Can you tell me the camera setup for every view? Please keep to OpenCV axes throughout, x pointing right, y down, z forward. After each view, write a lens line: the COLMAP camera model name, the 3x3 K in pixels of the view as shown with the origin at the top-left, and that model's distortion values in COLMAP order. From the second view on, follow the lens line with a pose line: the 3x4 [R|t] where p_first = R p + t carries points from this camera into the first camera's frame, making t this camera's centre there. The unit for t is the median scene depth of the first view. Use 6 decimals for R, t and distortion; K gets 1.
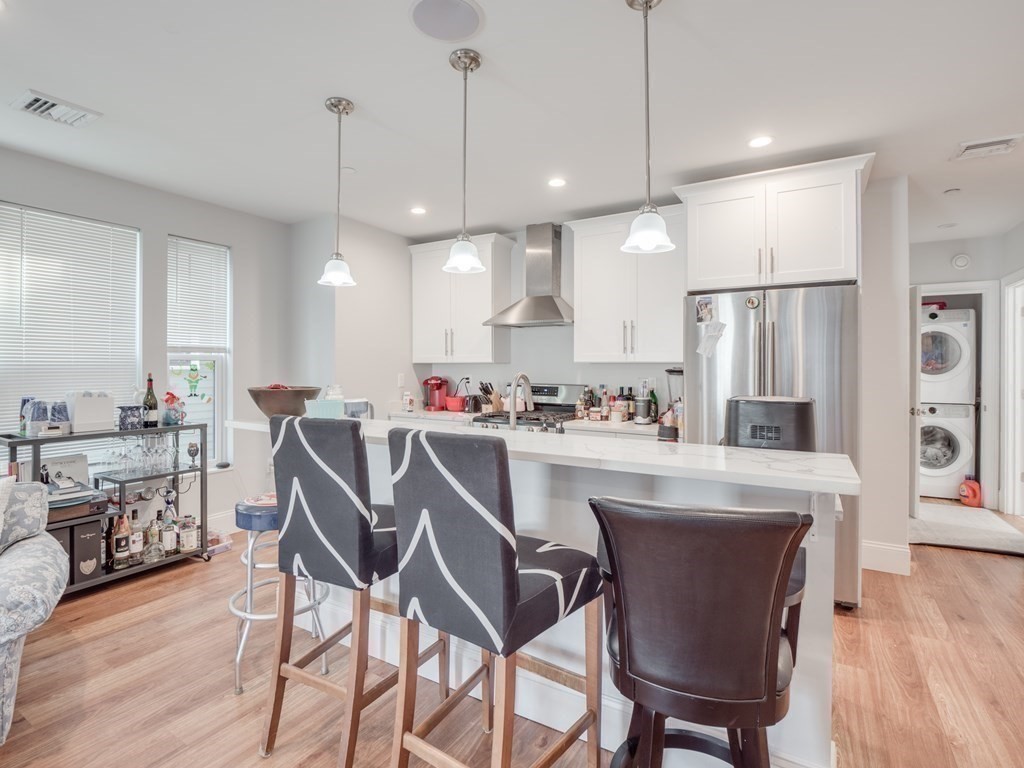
lens RADIAL K [[512.2, 0, 500.4], [0, 512.2, 367.1], [0, 0, 1]] dist [-0.005114, -0.001080]
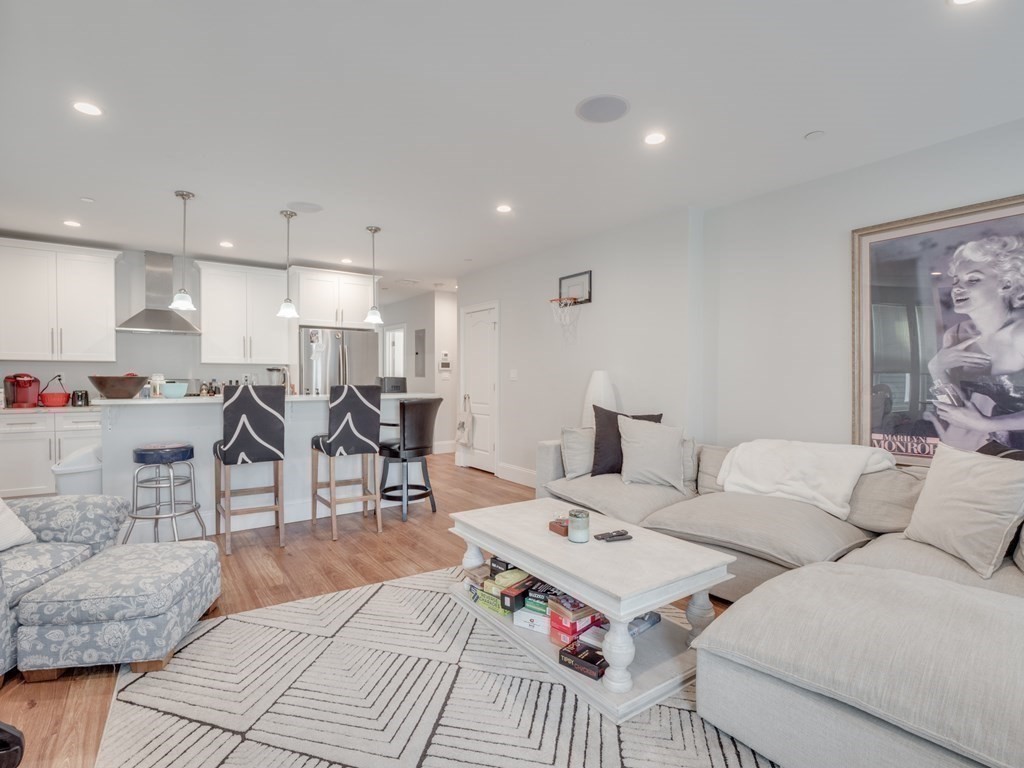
lens RADIAL K [[504.8, 0, 513.2], [0, 504.8, 389.0], [0, 0, 1]] dist [-0.014701, -0.000461]
pose [[0.378664, -0.023145, 0.925245, -0.801188], [-0.003206, 0.999648, 0.026318, 0.023881], [-0.925529, -0.012932, 0.378457, -0.302020]]
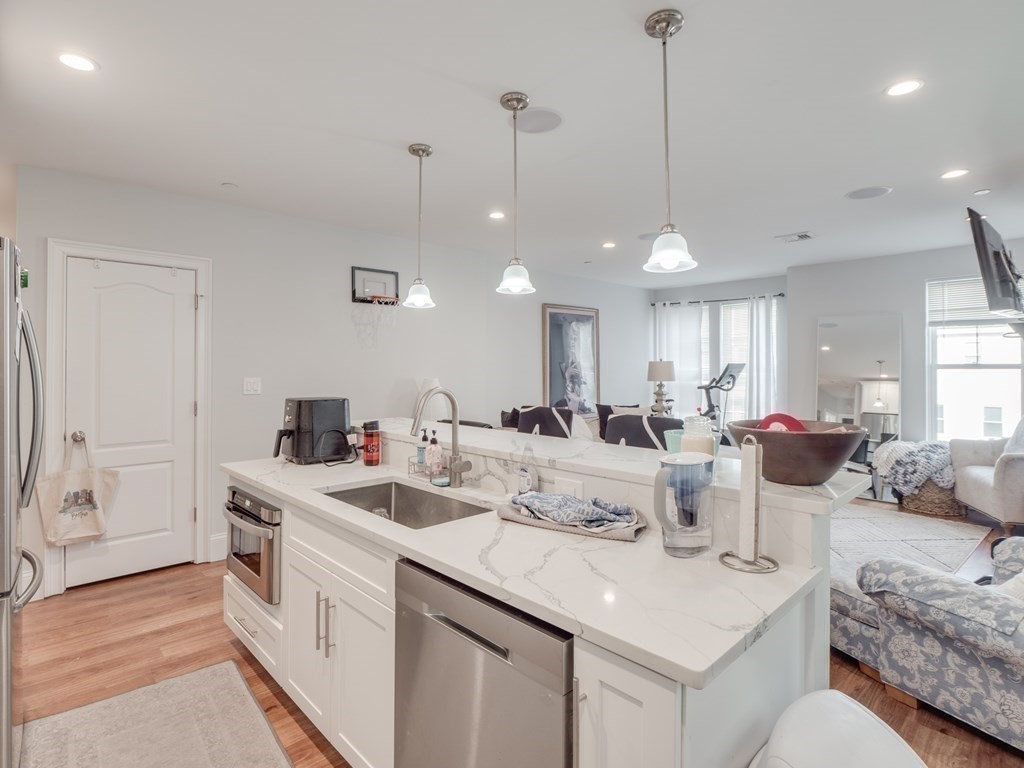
lens RADIAL K [[531.1, 0, 497.2], [0, 531.1, 365.9], [0, 0, 1]] dist [-0.016705, 0.008261]
pose [[-0.963386, -0.002122, 0.268109, -0.168544], [-0.002902, 0.999993, -0.002512, -0.012980], [-0.268102, -0.003198, -0.963385, 1.047082]]
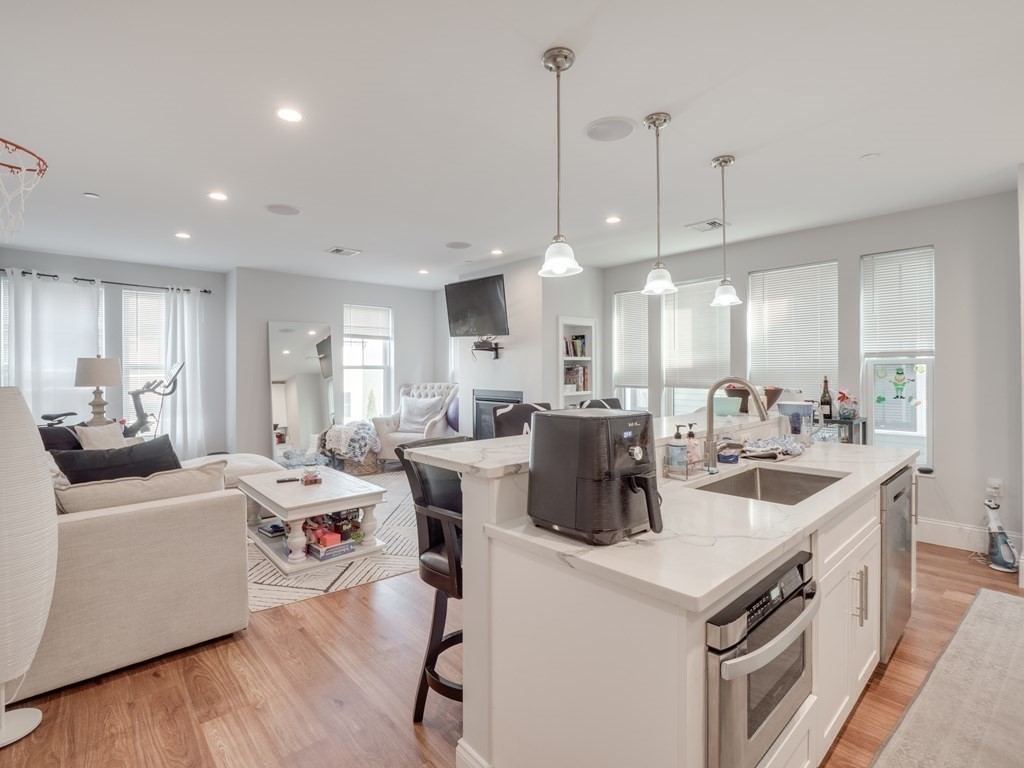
lens RADIAL K [[493.8, 0, 514.1], [0, 493.8, 374.0], [0, 0, 1]] dist [-0.018227, -0.000260]
pose [[-0.274390, 0.003168, -0.961613, 0.573171], [0.002278, 0.999994, 0.002645, 0.001379], [0.961616, -0.001465, -0.274396, 0.493072]]
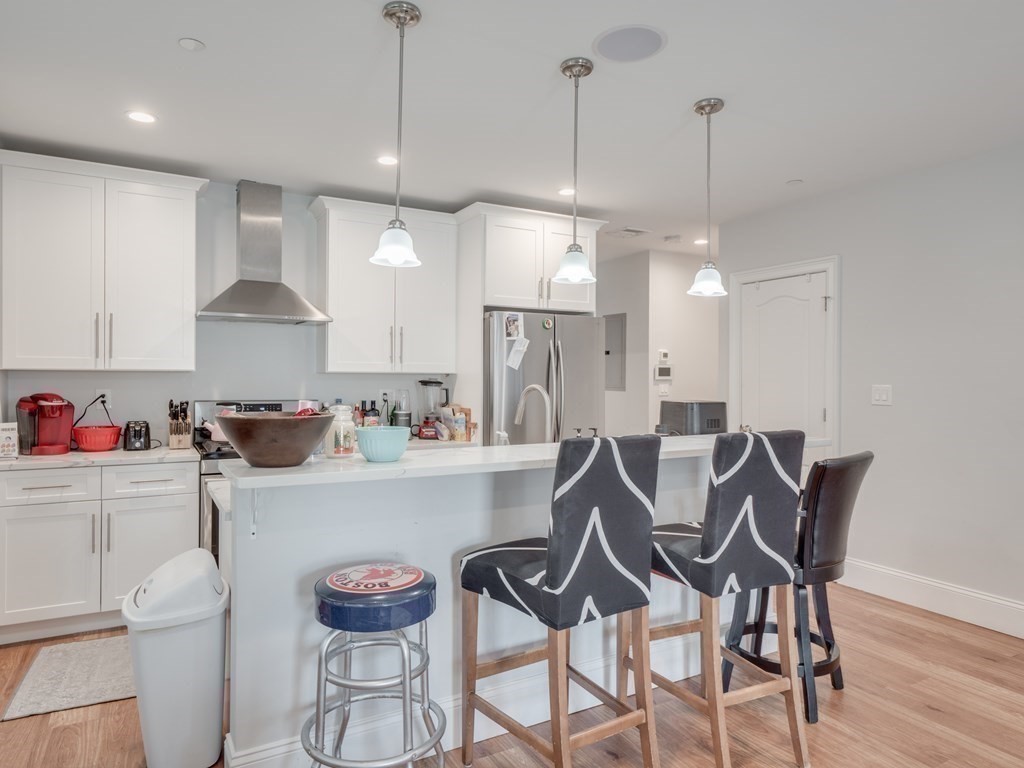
lens RADIAL K [[648.3, 0, 507.8], [0, 648.3, 379.7], [0, 0, 1]] dist [0.001837, 0.000331]
pose [[0.491658, -0.001859, 0.870787, -0.607090], [-0.003930, 0.999983, 0.004354, -0.002544], [-0.870780, -0.005563, 0.491642, 0.248456]]
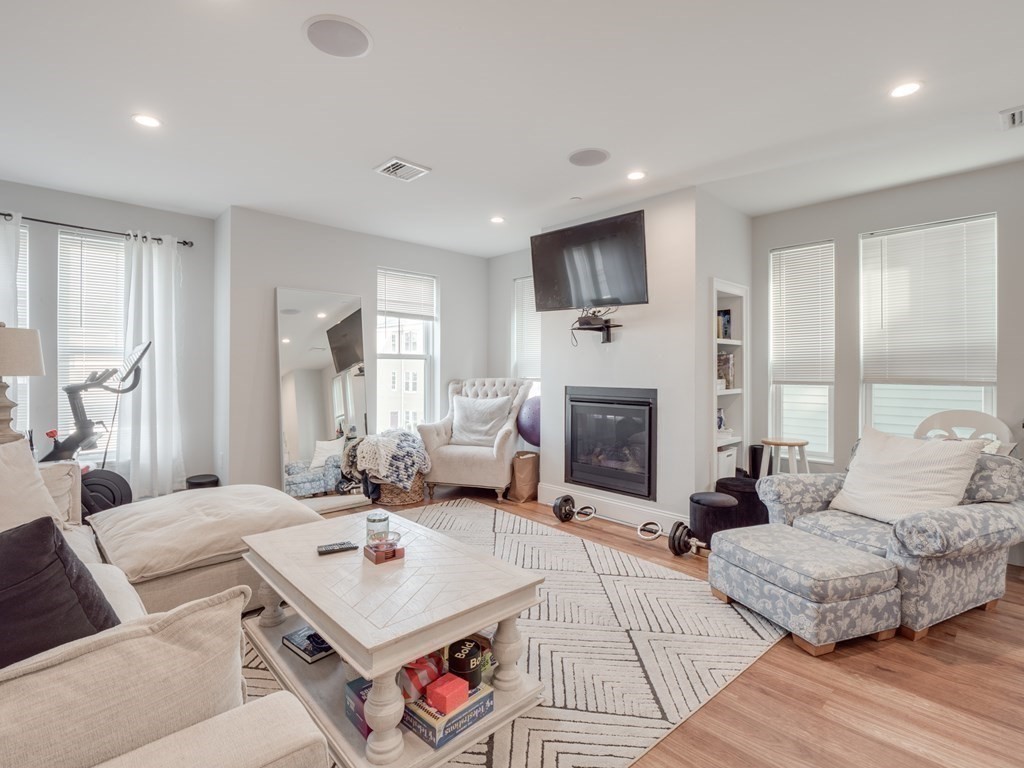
lens RADIAL K [[499.6, 0, 509.4], [0, 499.6, 374.4], [0, 0, 1]] dist [-0.015175, 0.000719]
pose [[-0.257508, 0.001919, -0.966274, 0.237024], [-0.002202, 0.999994, 0.002573, 0.024173], [0.966274, 0.002791, -0.257503, 0.118763]]
